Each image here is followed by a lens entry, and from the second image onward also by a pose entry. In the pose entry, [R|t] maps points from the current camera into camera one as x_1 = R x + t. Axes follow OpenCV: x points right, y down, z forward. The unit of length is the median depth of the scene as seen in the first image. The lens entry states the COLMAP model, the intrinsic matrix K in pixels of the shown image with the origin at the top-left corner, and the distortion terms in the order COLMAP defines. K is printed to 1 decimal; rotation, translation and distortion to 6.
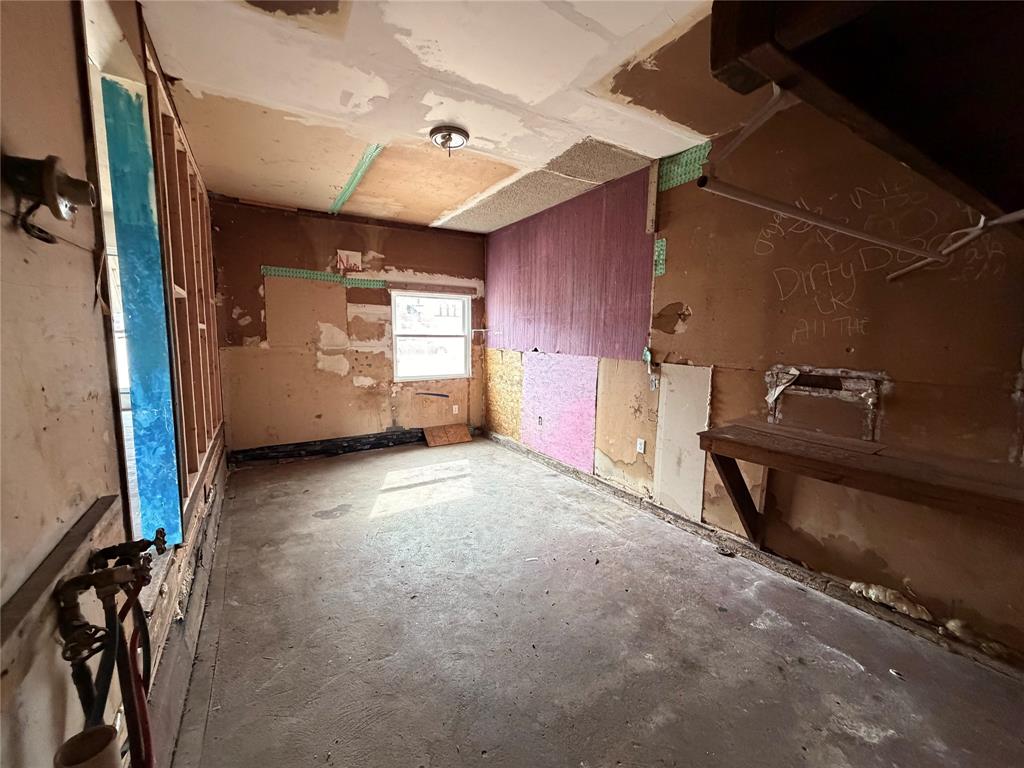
lens RADIAL K [[409.4, 0, 512.0], [0, 409.4, 384.0], [0, 0, 1]] dist [0.002150, 0.000397]
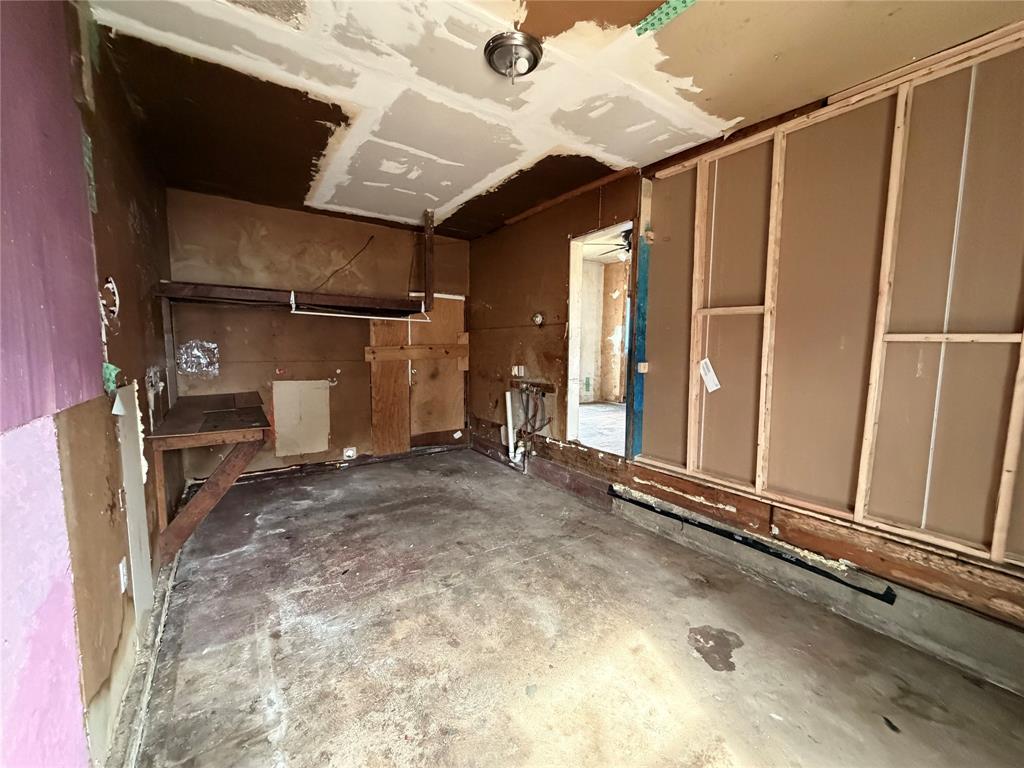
lens RADIAL K [[409.4, 0, 512.0], [0, 409.4, 384.0], [0, 0, 1]] dist [0.002150, 0.000397]
pose [[-0.998393, -0.014180, -0.054872, -0.125228], [-0.025626, 0.976520, 0.213899, -0.219357], [0.050551, 0.214962, -0.975313, 1.838869]]
